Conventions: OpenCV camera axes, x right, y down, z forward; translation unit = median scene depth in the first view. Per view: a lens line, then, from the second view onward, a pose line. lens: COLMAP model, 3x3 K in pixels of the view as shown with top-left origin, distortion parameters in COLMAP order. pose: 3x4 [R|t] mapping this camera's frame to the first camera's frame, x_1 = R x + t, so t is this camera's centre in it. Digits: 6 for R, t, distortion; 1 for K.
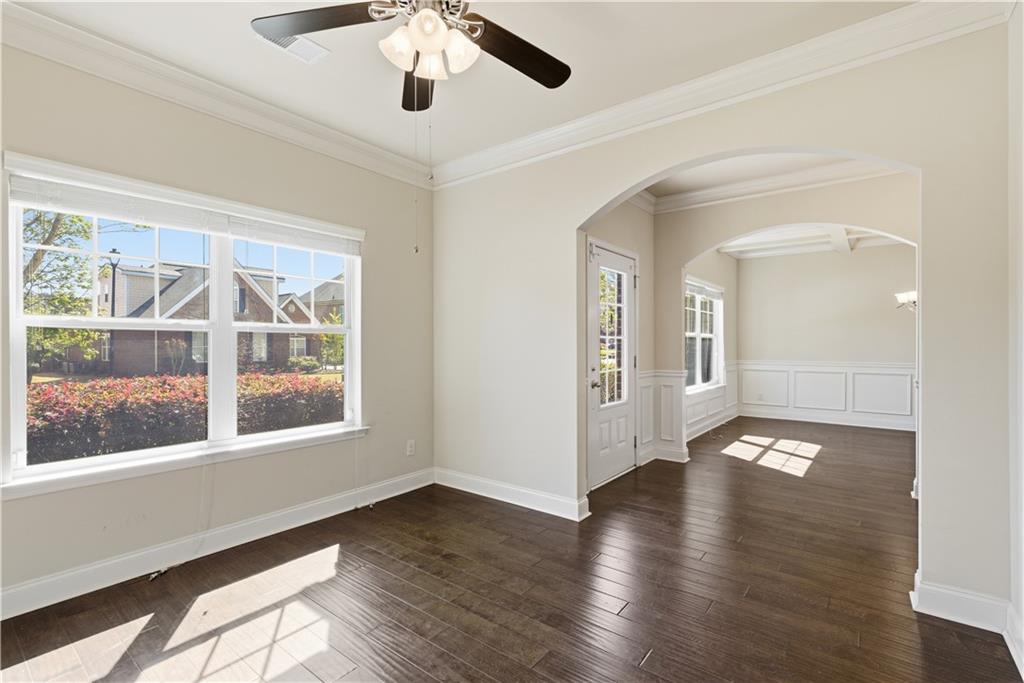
lens RADIAL K [[467.7, 0, 521.1], [0, 467.7, 344.4], [0, 0, 1]] dist [0.000242, -0.000060]
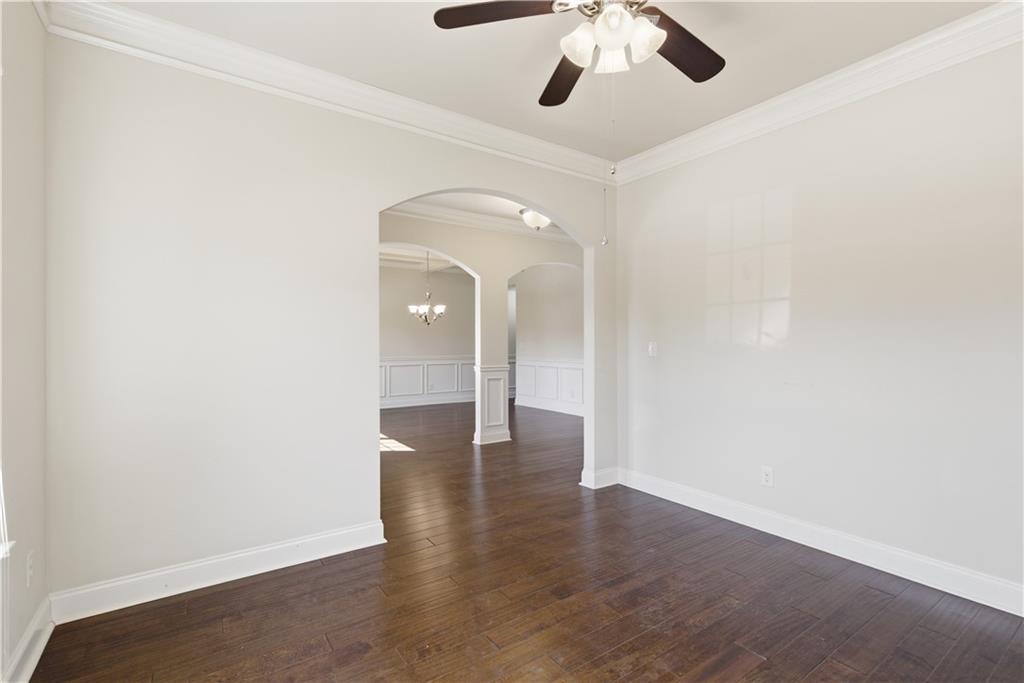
lens RADIAL K [[467.7, 0, 517.1], [0, 467.7, 340.5], [0, 0, 1]] dist [0.000242, -0.000060]
pose [[0.301599, 0.002400, 0.953432, -0.657075], [0.004760, 0.999981, -0.004023, -0.000907], [-0.953423, 0.005752, 0.301581, 0.494733]]
